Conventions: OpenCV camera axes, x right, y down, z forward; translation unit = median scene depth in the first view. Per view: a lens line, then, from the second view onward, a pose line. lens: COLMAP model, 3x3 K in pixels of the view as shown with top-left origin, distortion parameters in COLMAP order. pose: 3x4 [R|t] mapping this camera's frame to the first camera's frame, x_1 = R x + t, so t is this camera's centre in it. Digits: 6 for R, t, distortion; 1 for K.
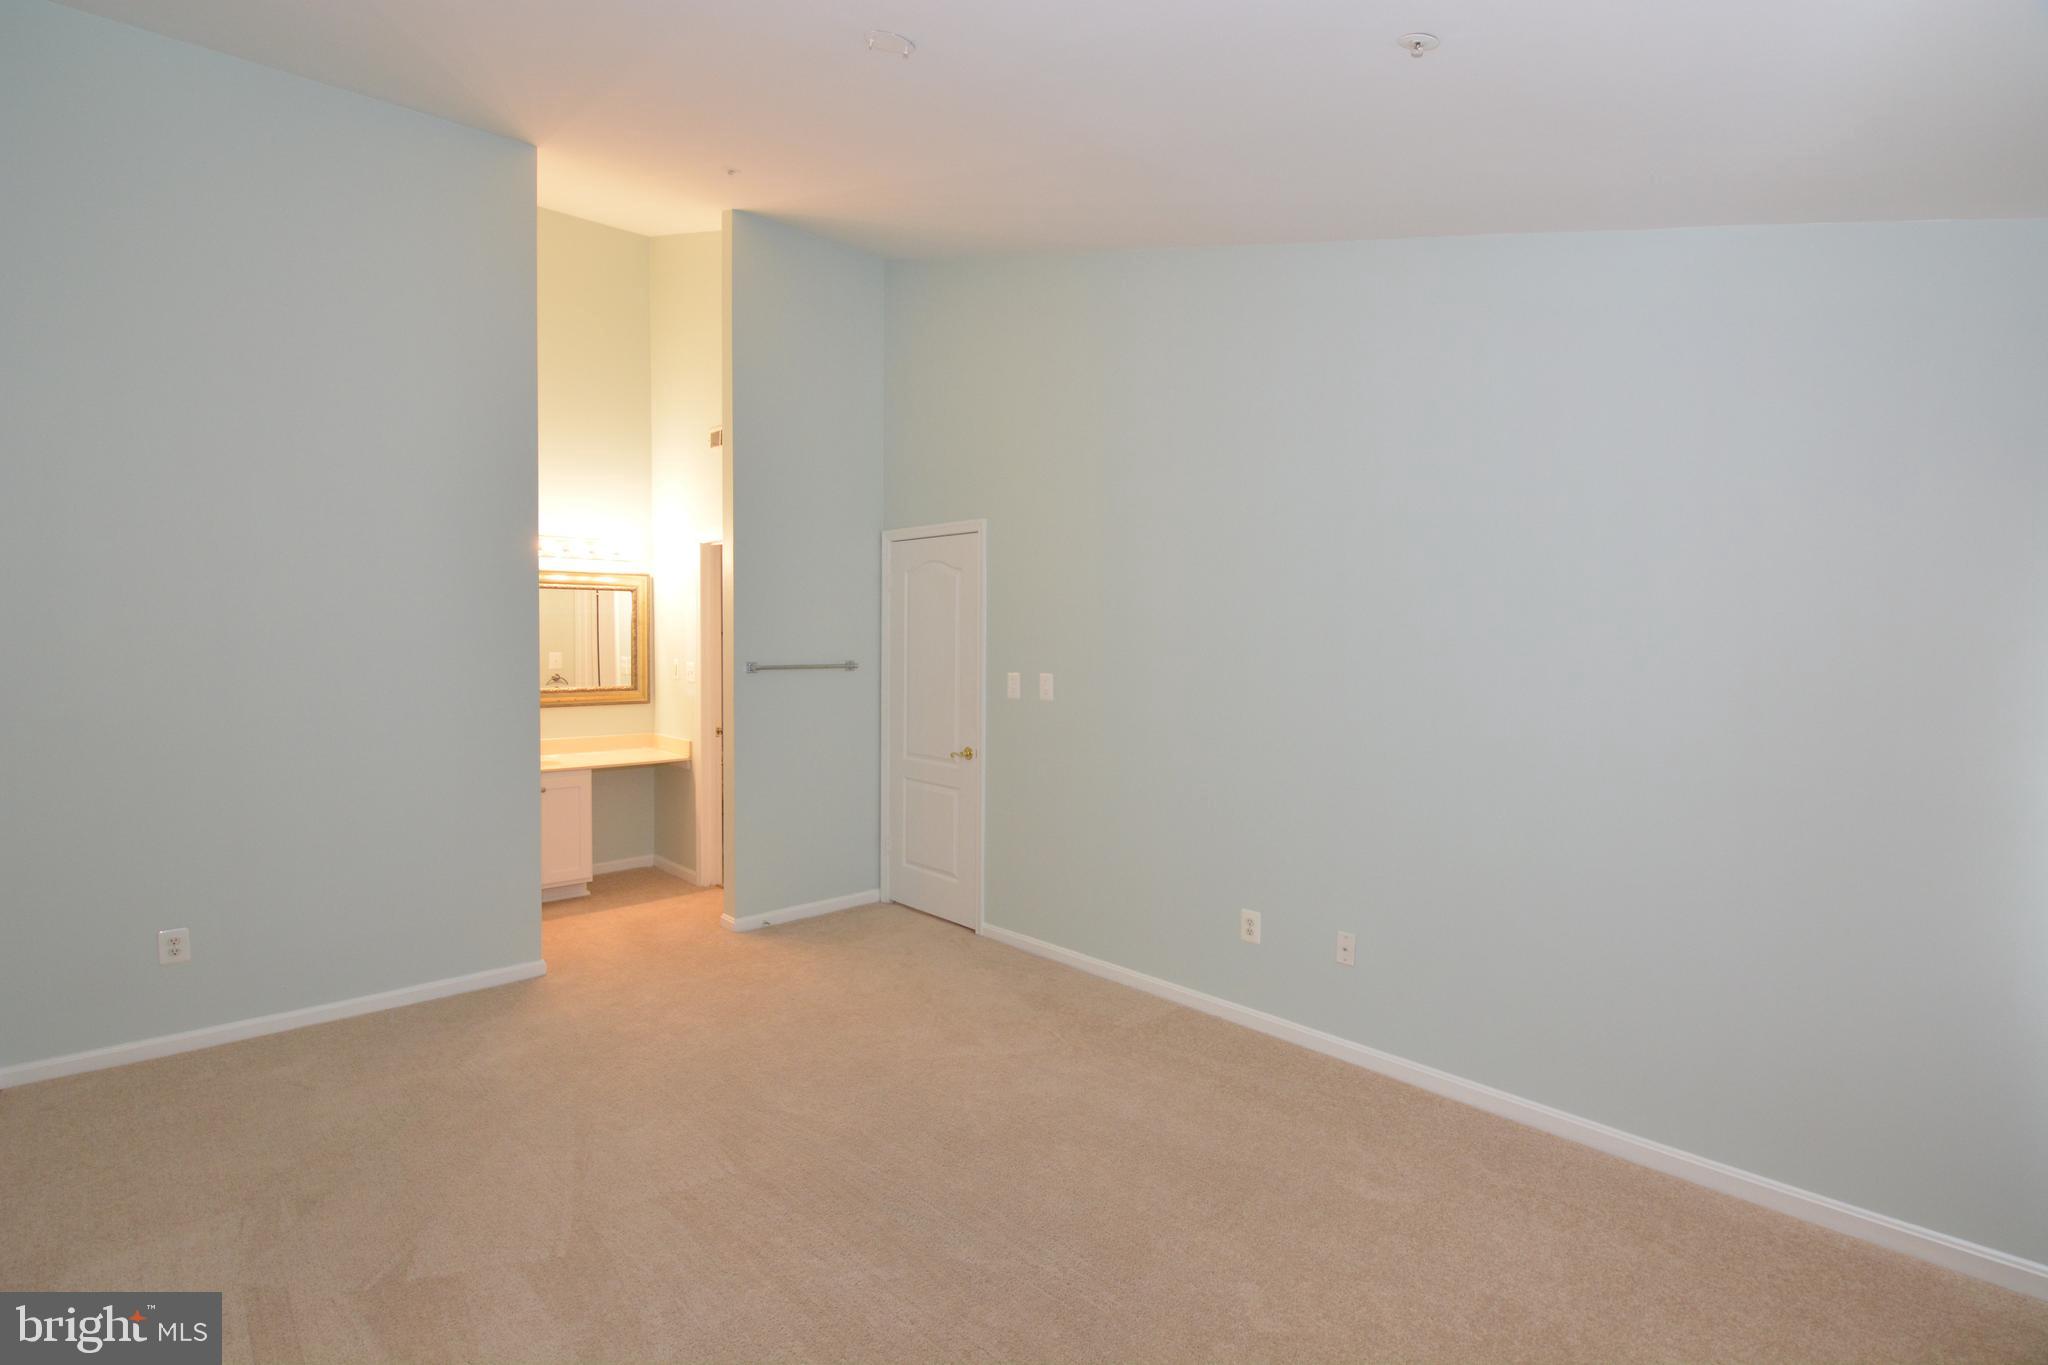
lens RADIAL K [[984.2, 0, 1017.6], [0, 984.2, 679.1], [0, 0, 1]] dist [-0.003126, -0.015012]
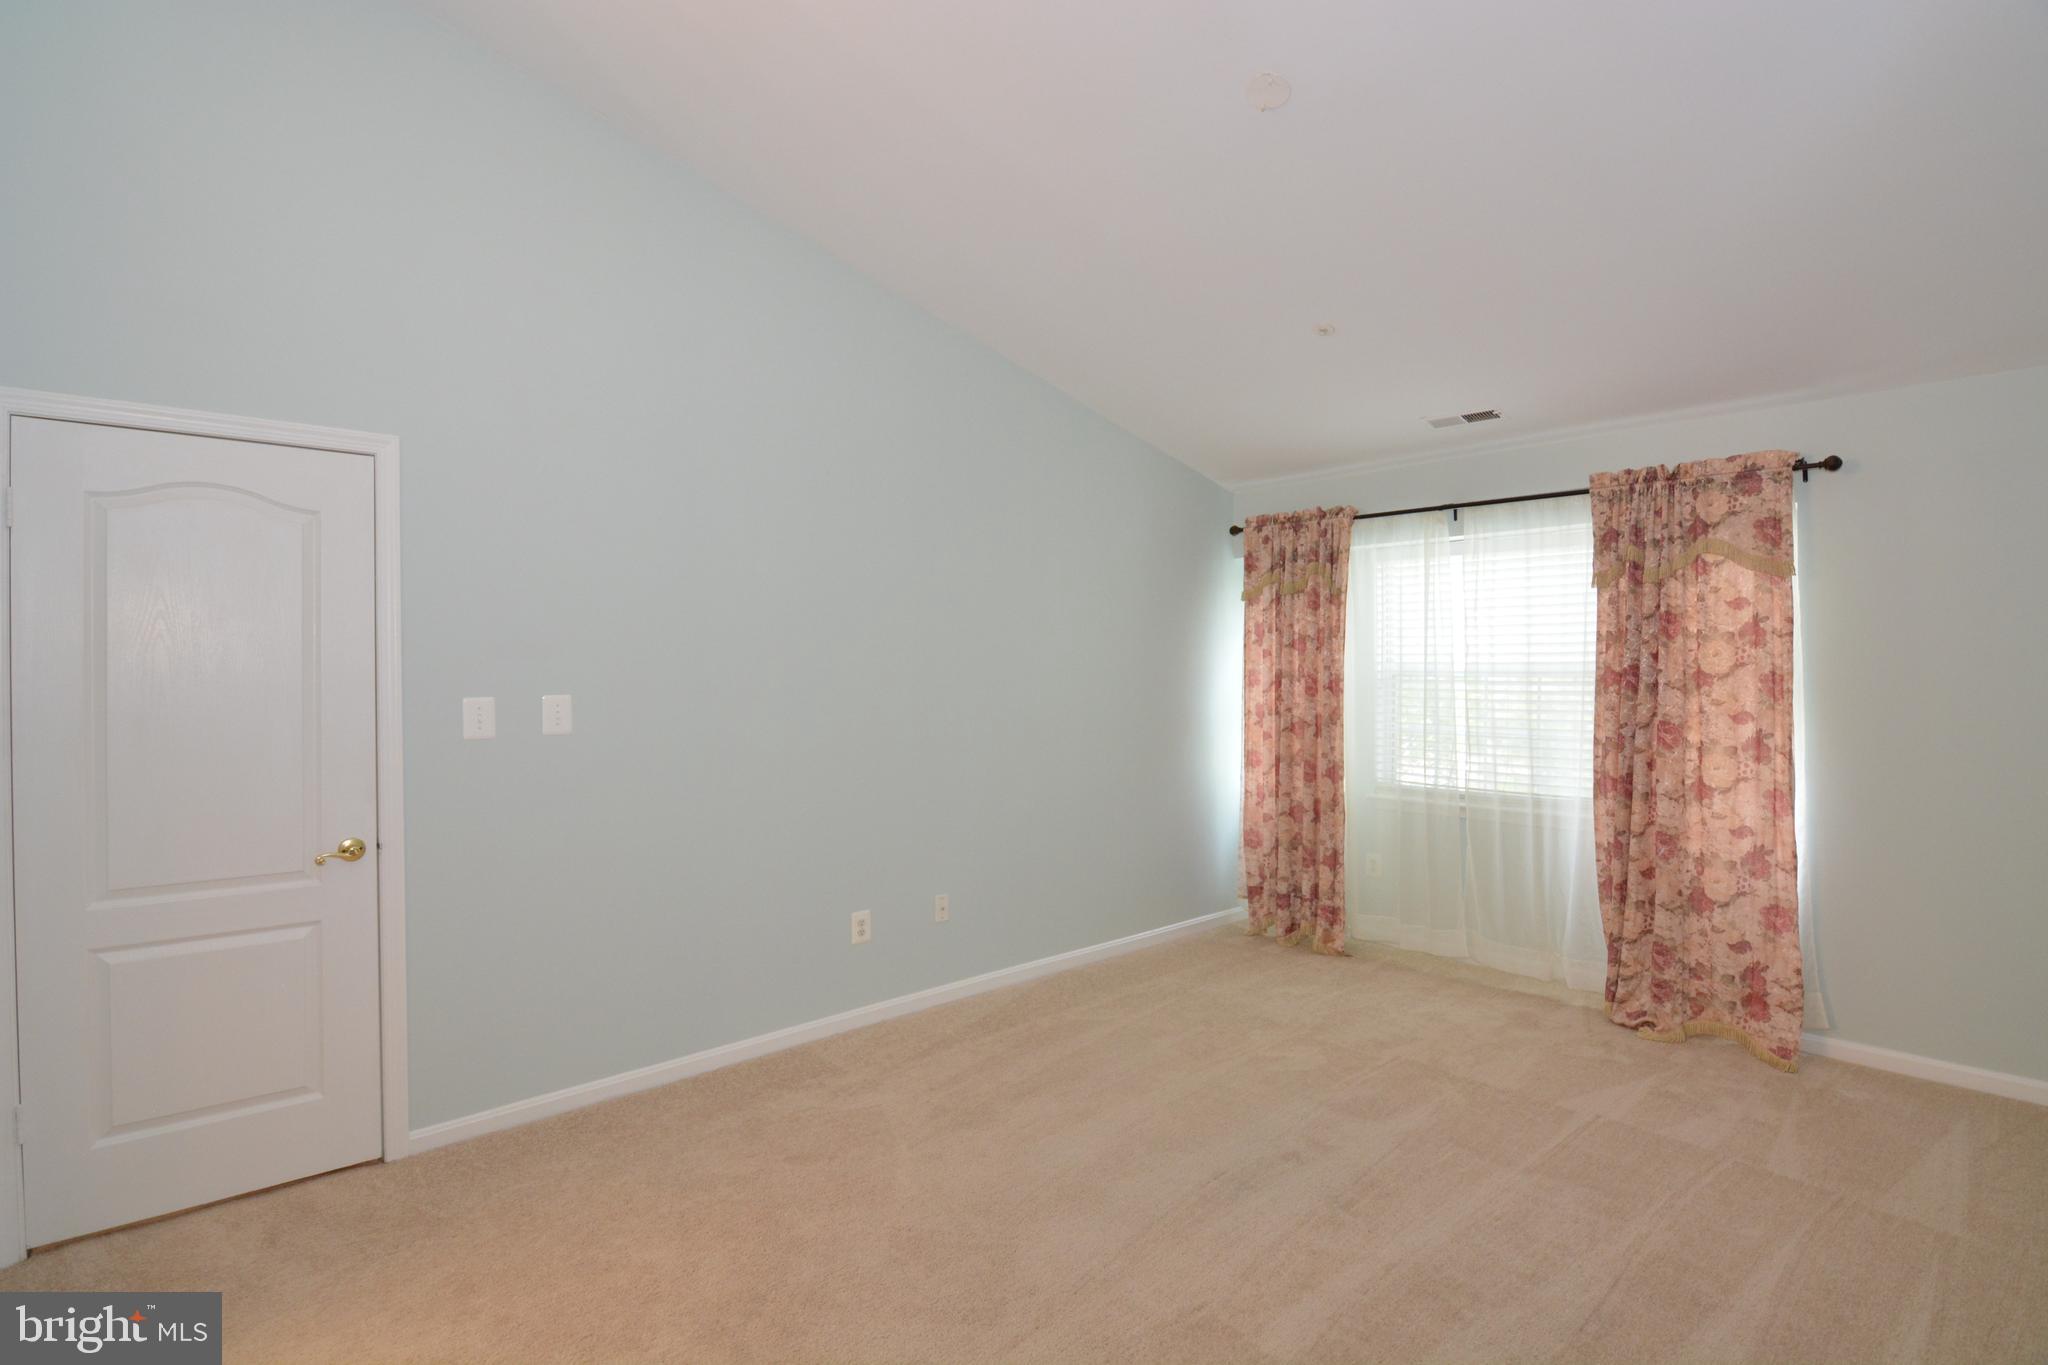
lens RADIAL K [[984.2, 0, 1017.6], [0, 984.2, 679.1], [0, 0, 1]] dist [-0.003126, -0.015012]
pose [[0.019139, -0.015968, 0.999689, -0.562565], [0.049083, 0.998682, 0.015012, -0.009590], [-0.998611, 0.048780, 0.019898, 0.581201]]
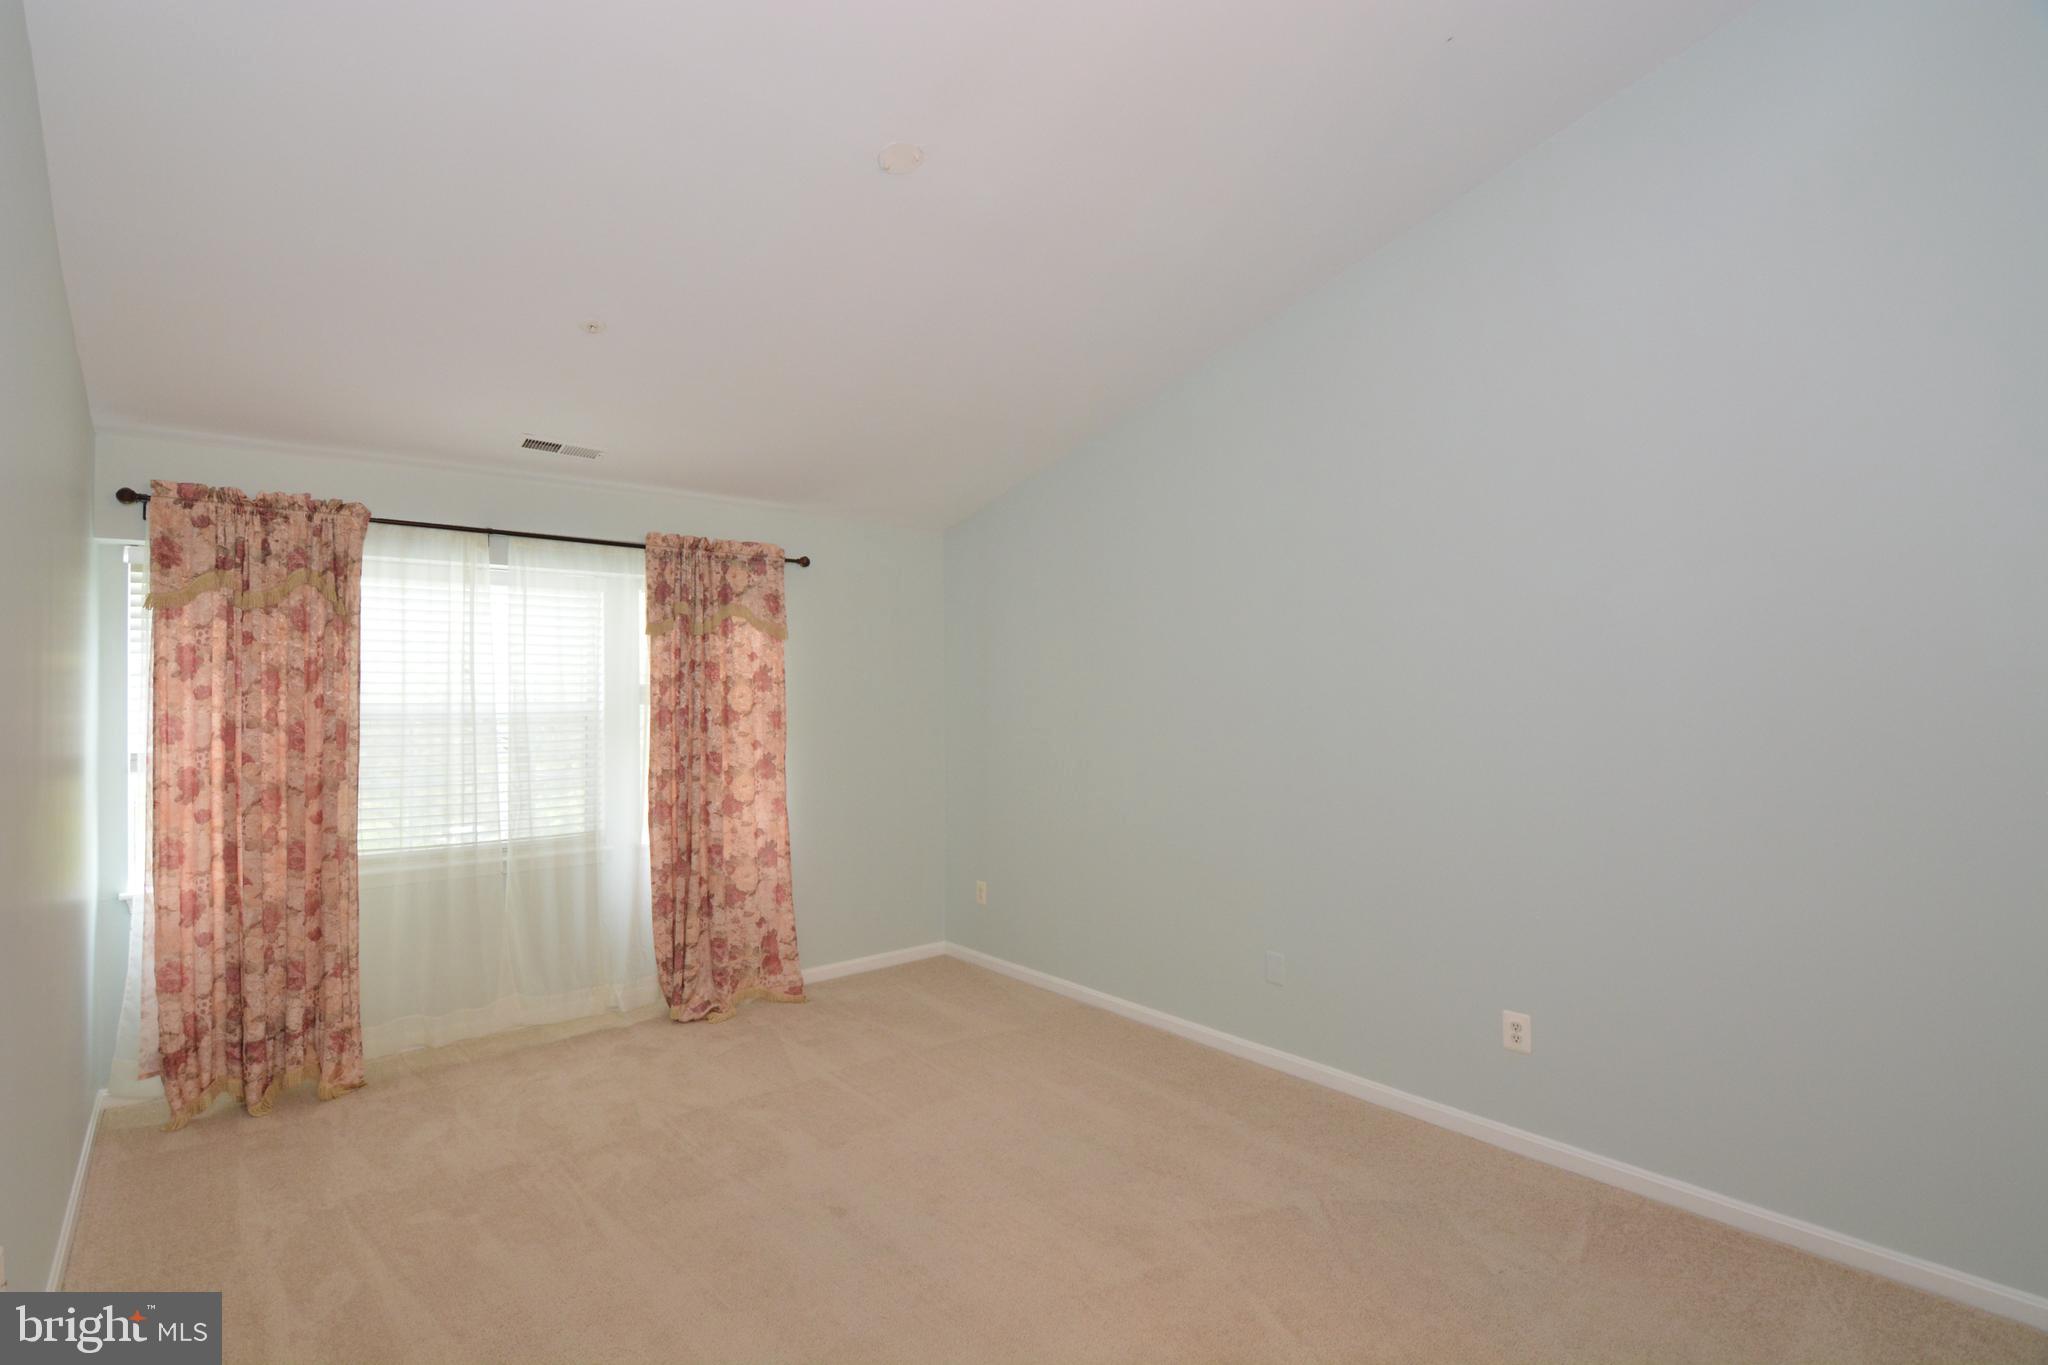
lens RADIAL K [[984.2, 0, 1017.6], [0, 984.2, 679.1], [0, 0, 1]] dist [-0.003126, -0.015012]
pose [[-0.998289, 0.000799, 0.058462, -0.150643], [0.002880, 0.999365, 0.035510, -0.038706], [-0.058397, 0.035618, -0.997658, 0.970329]]
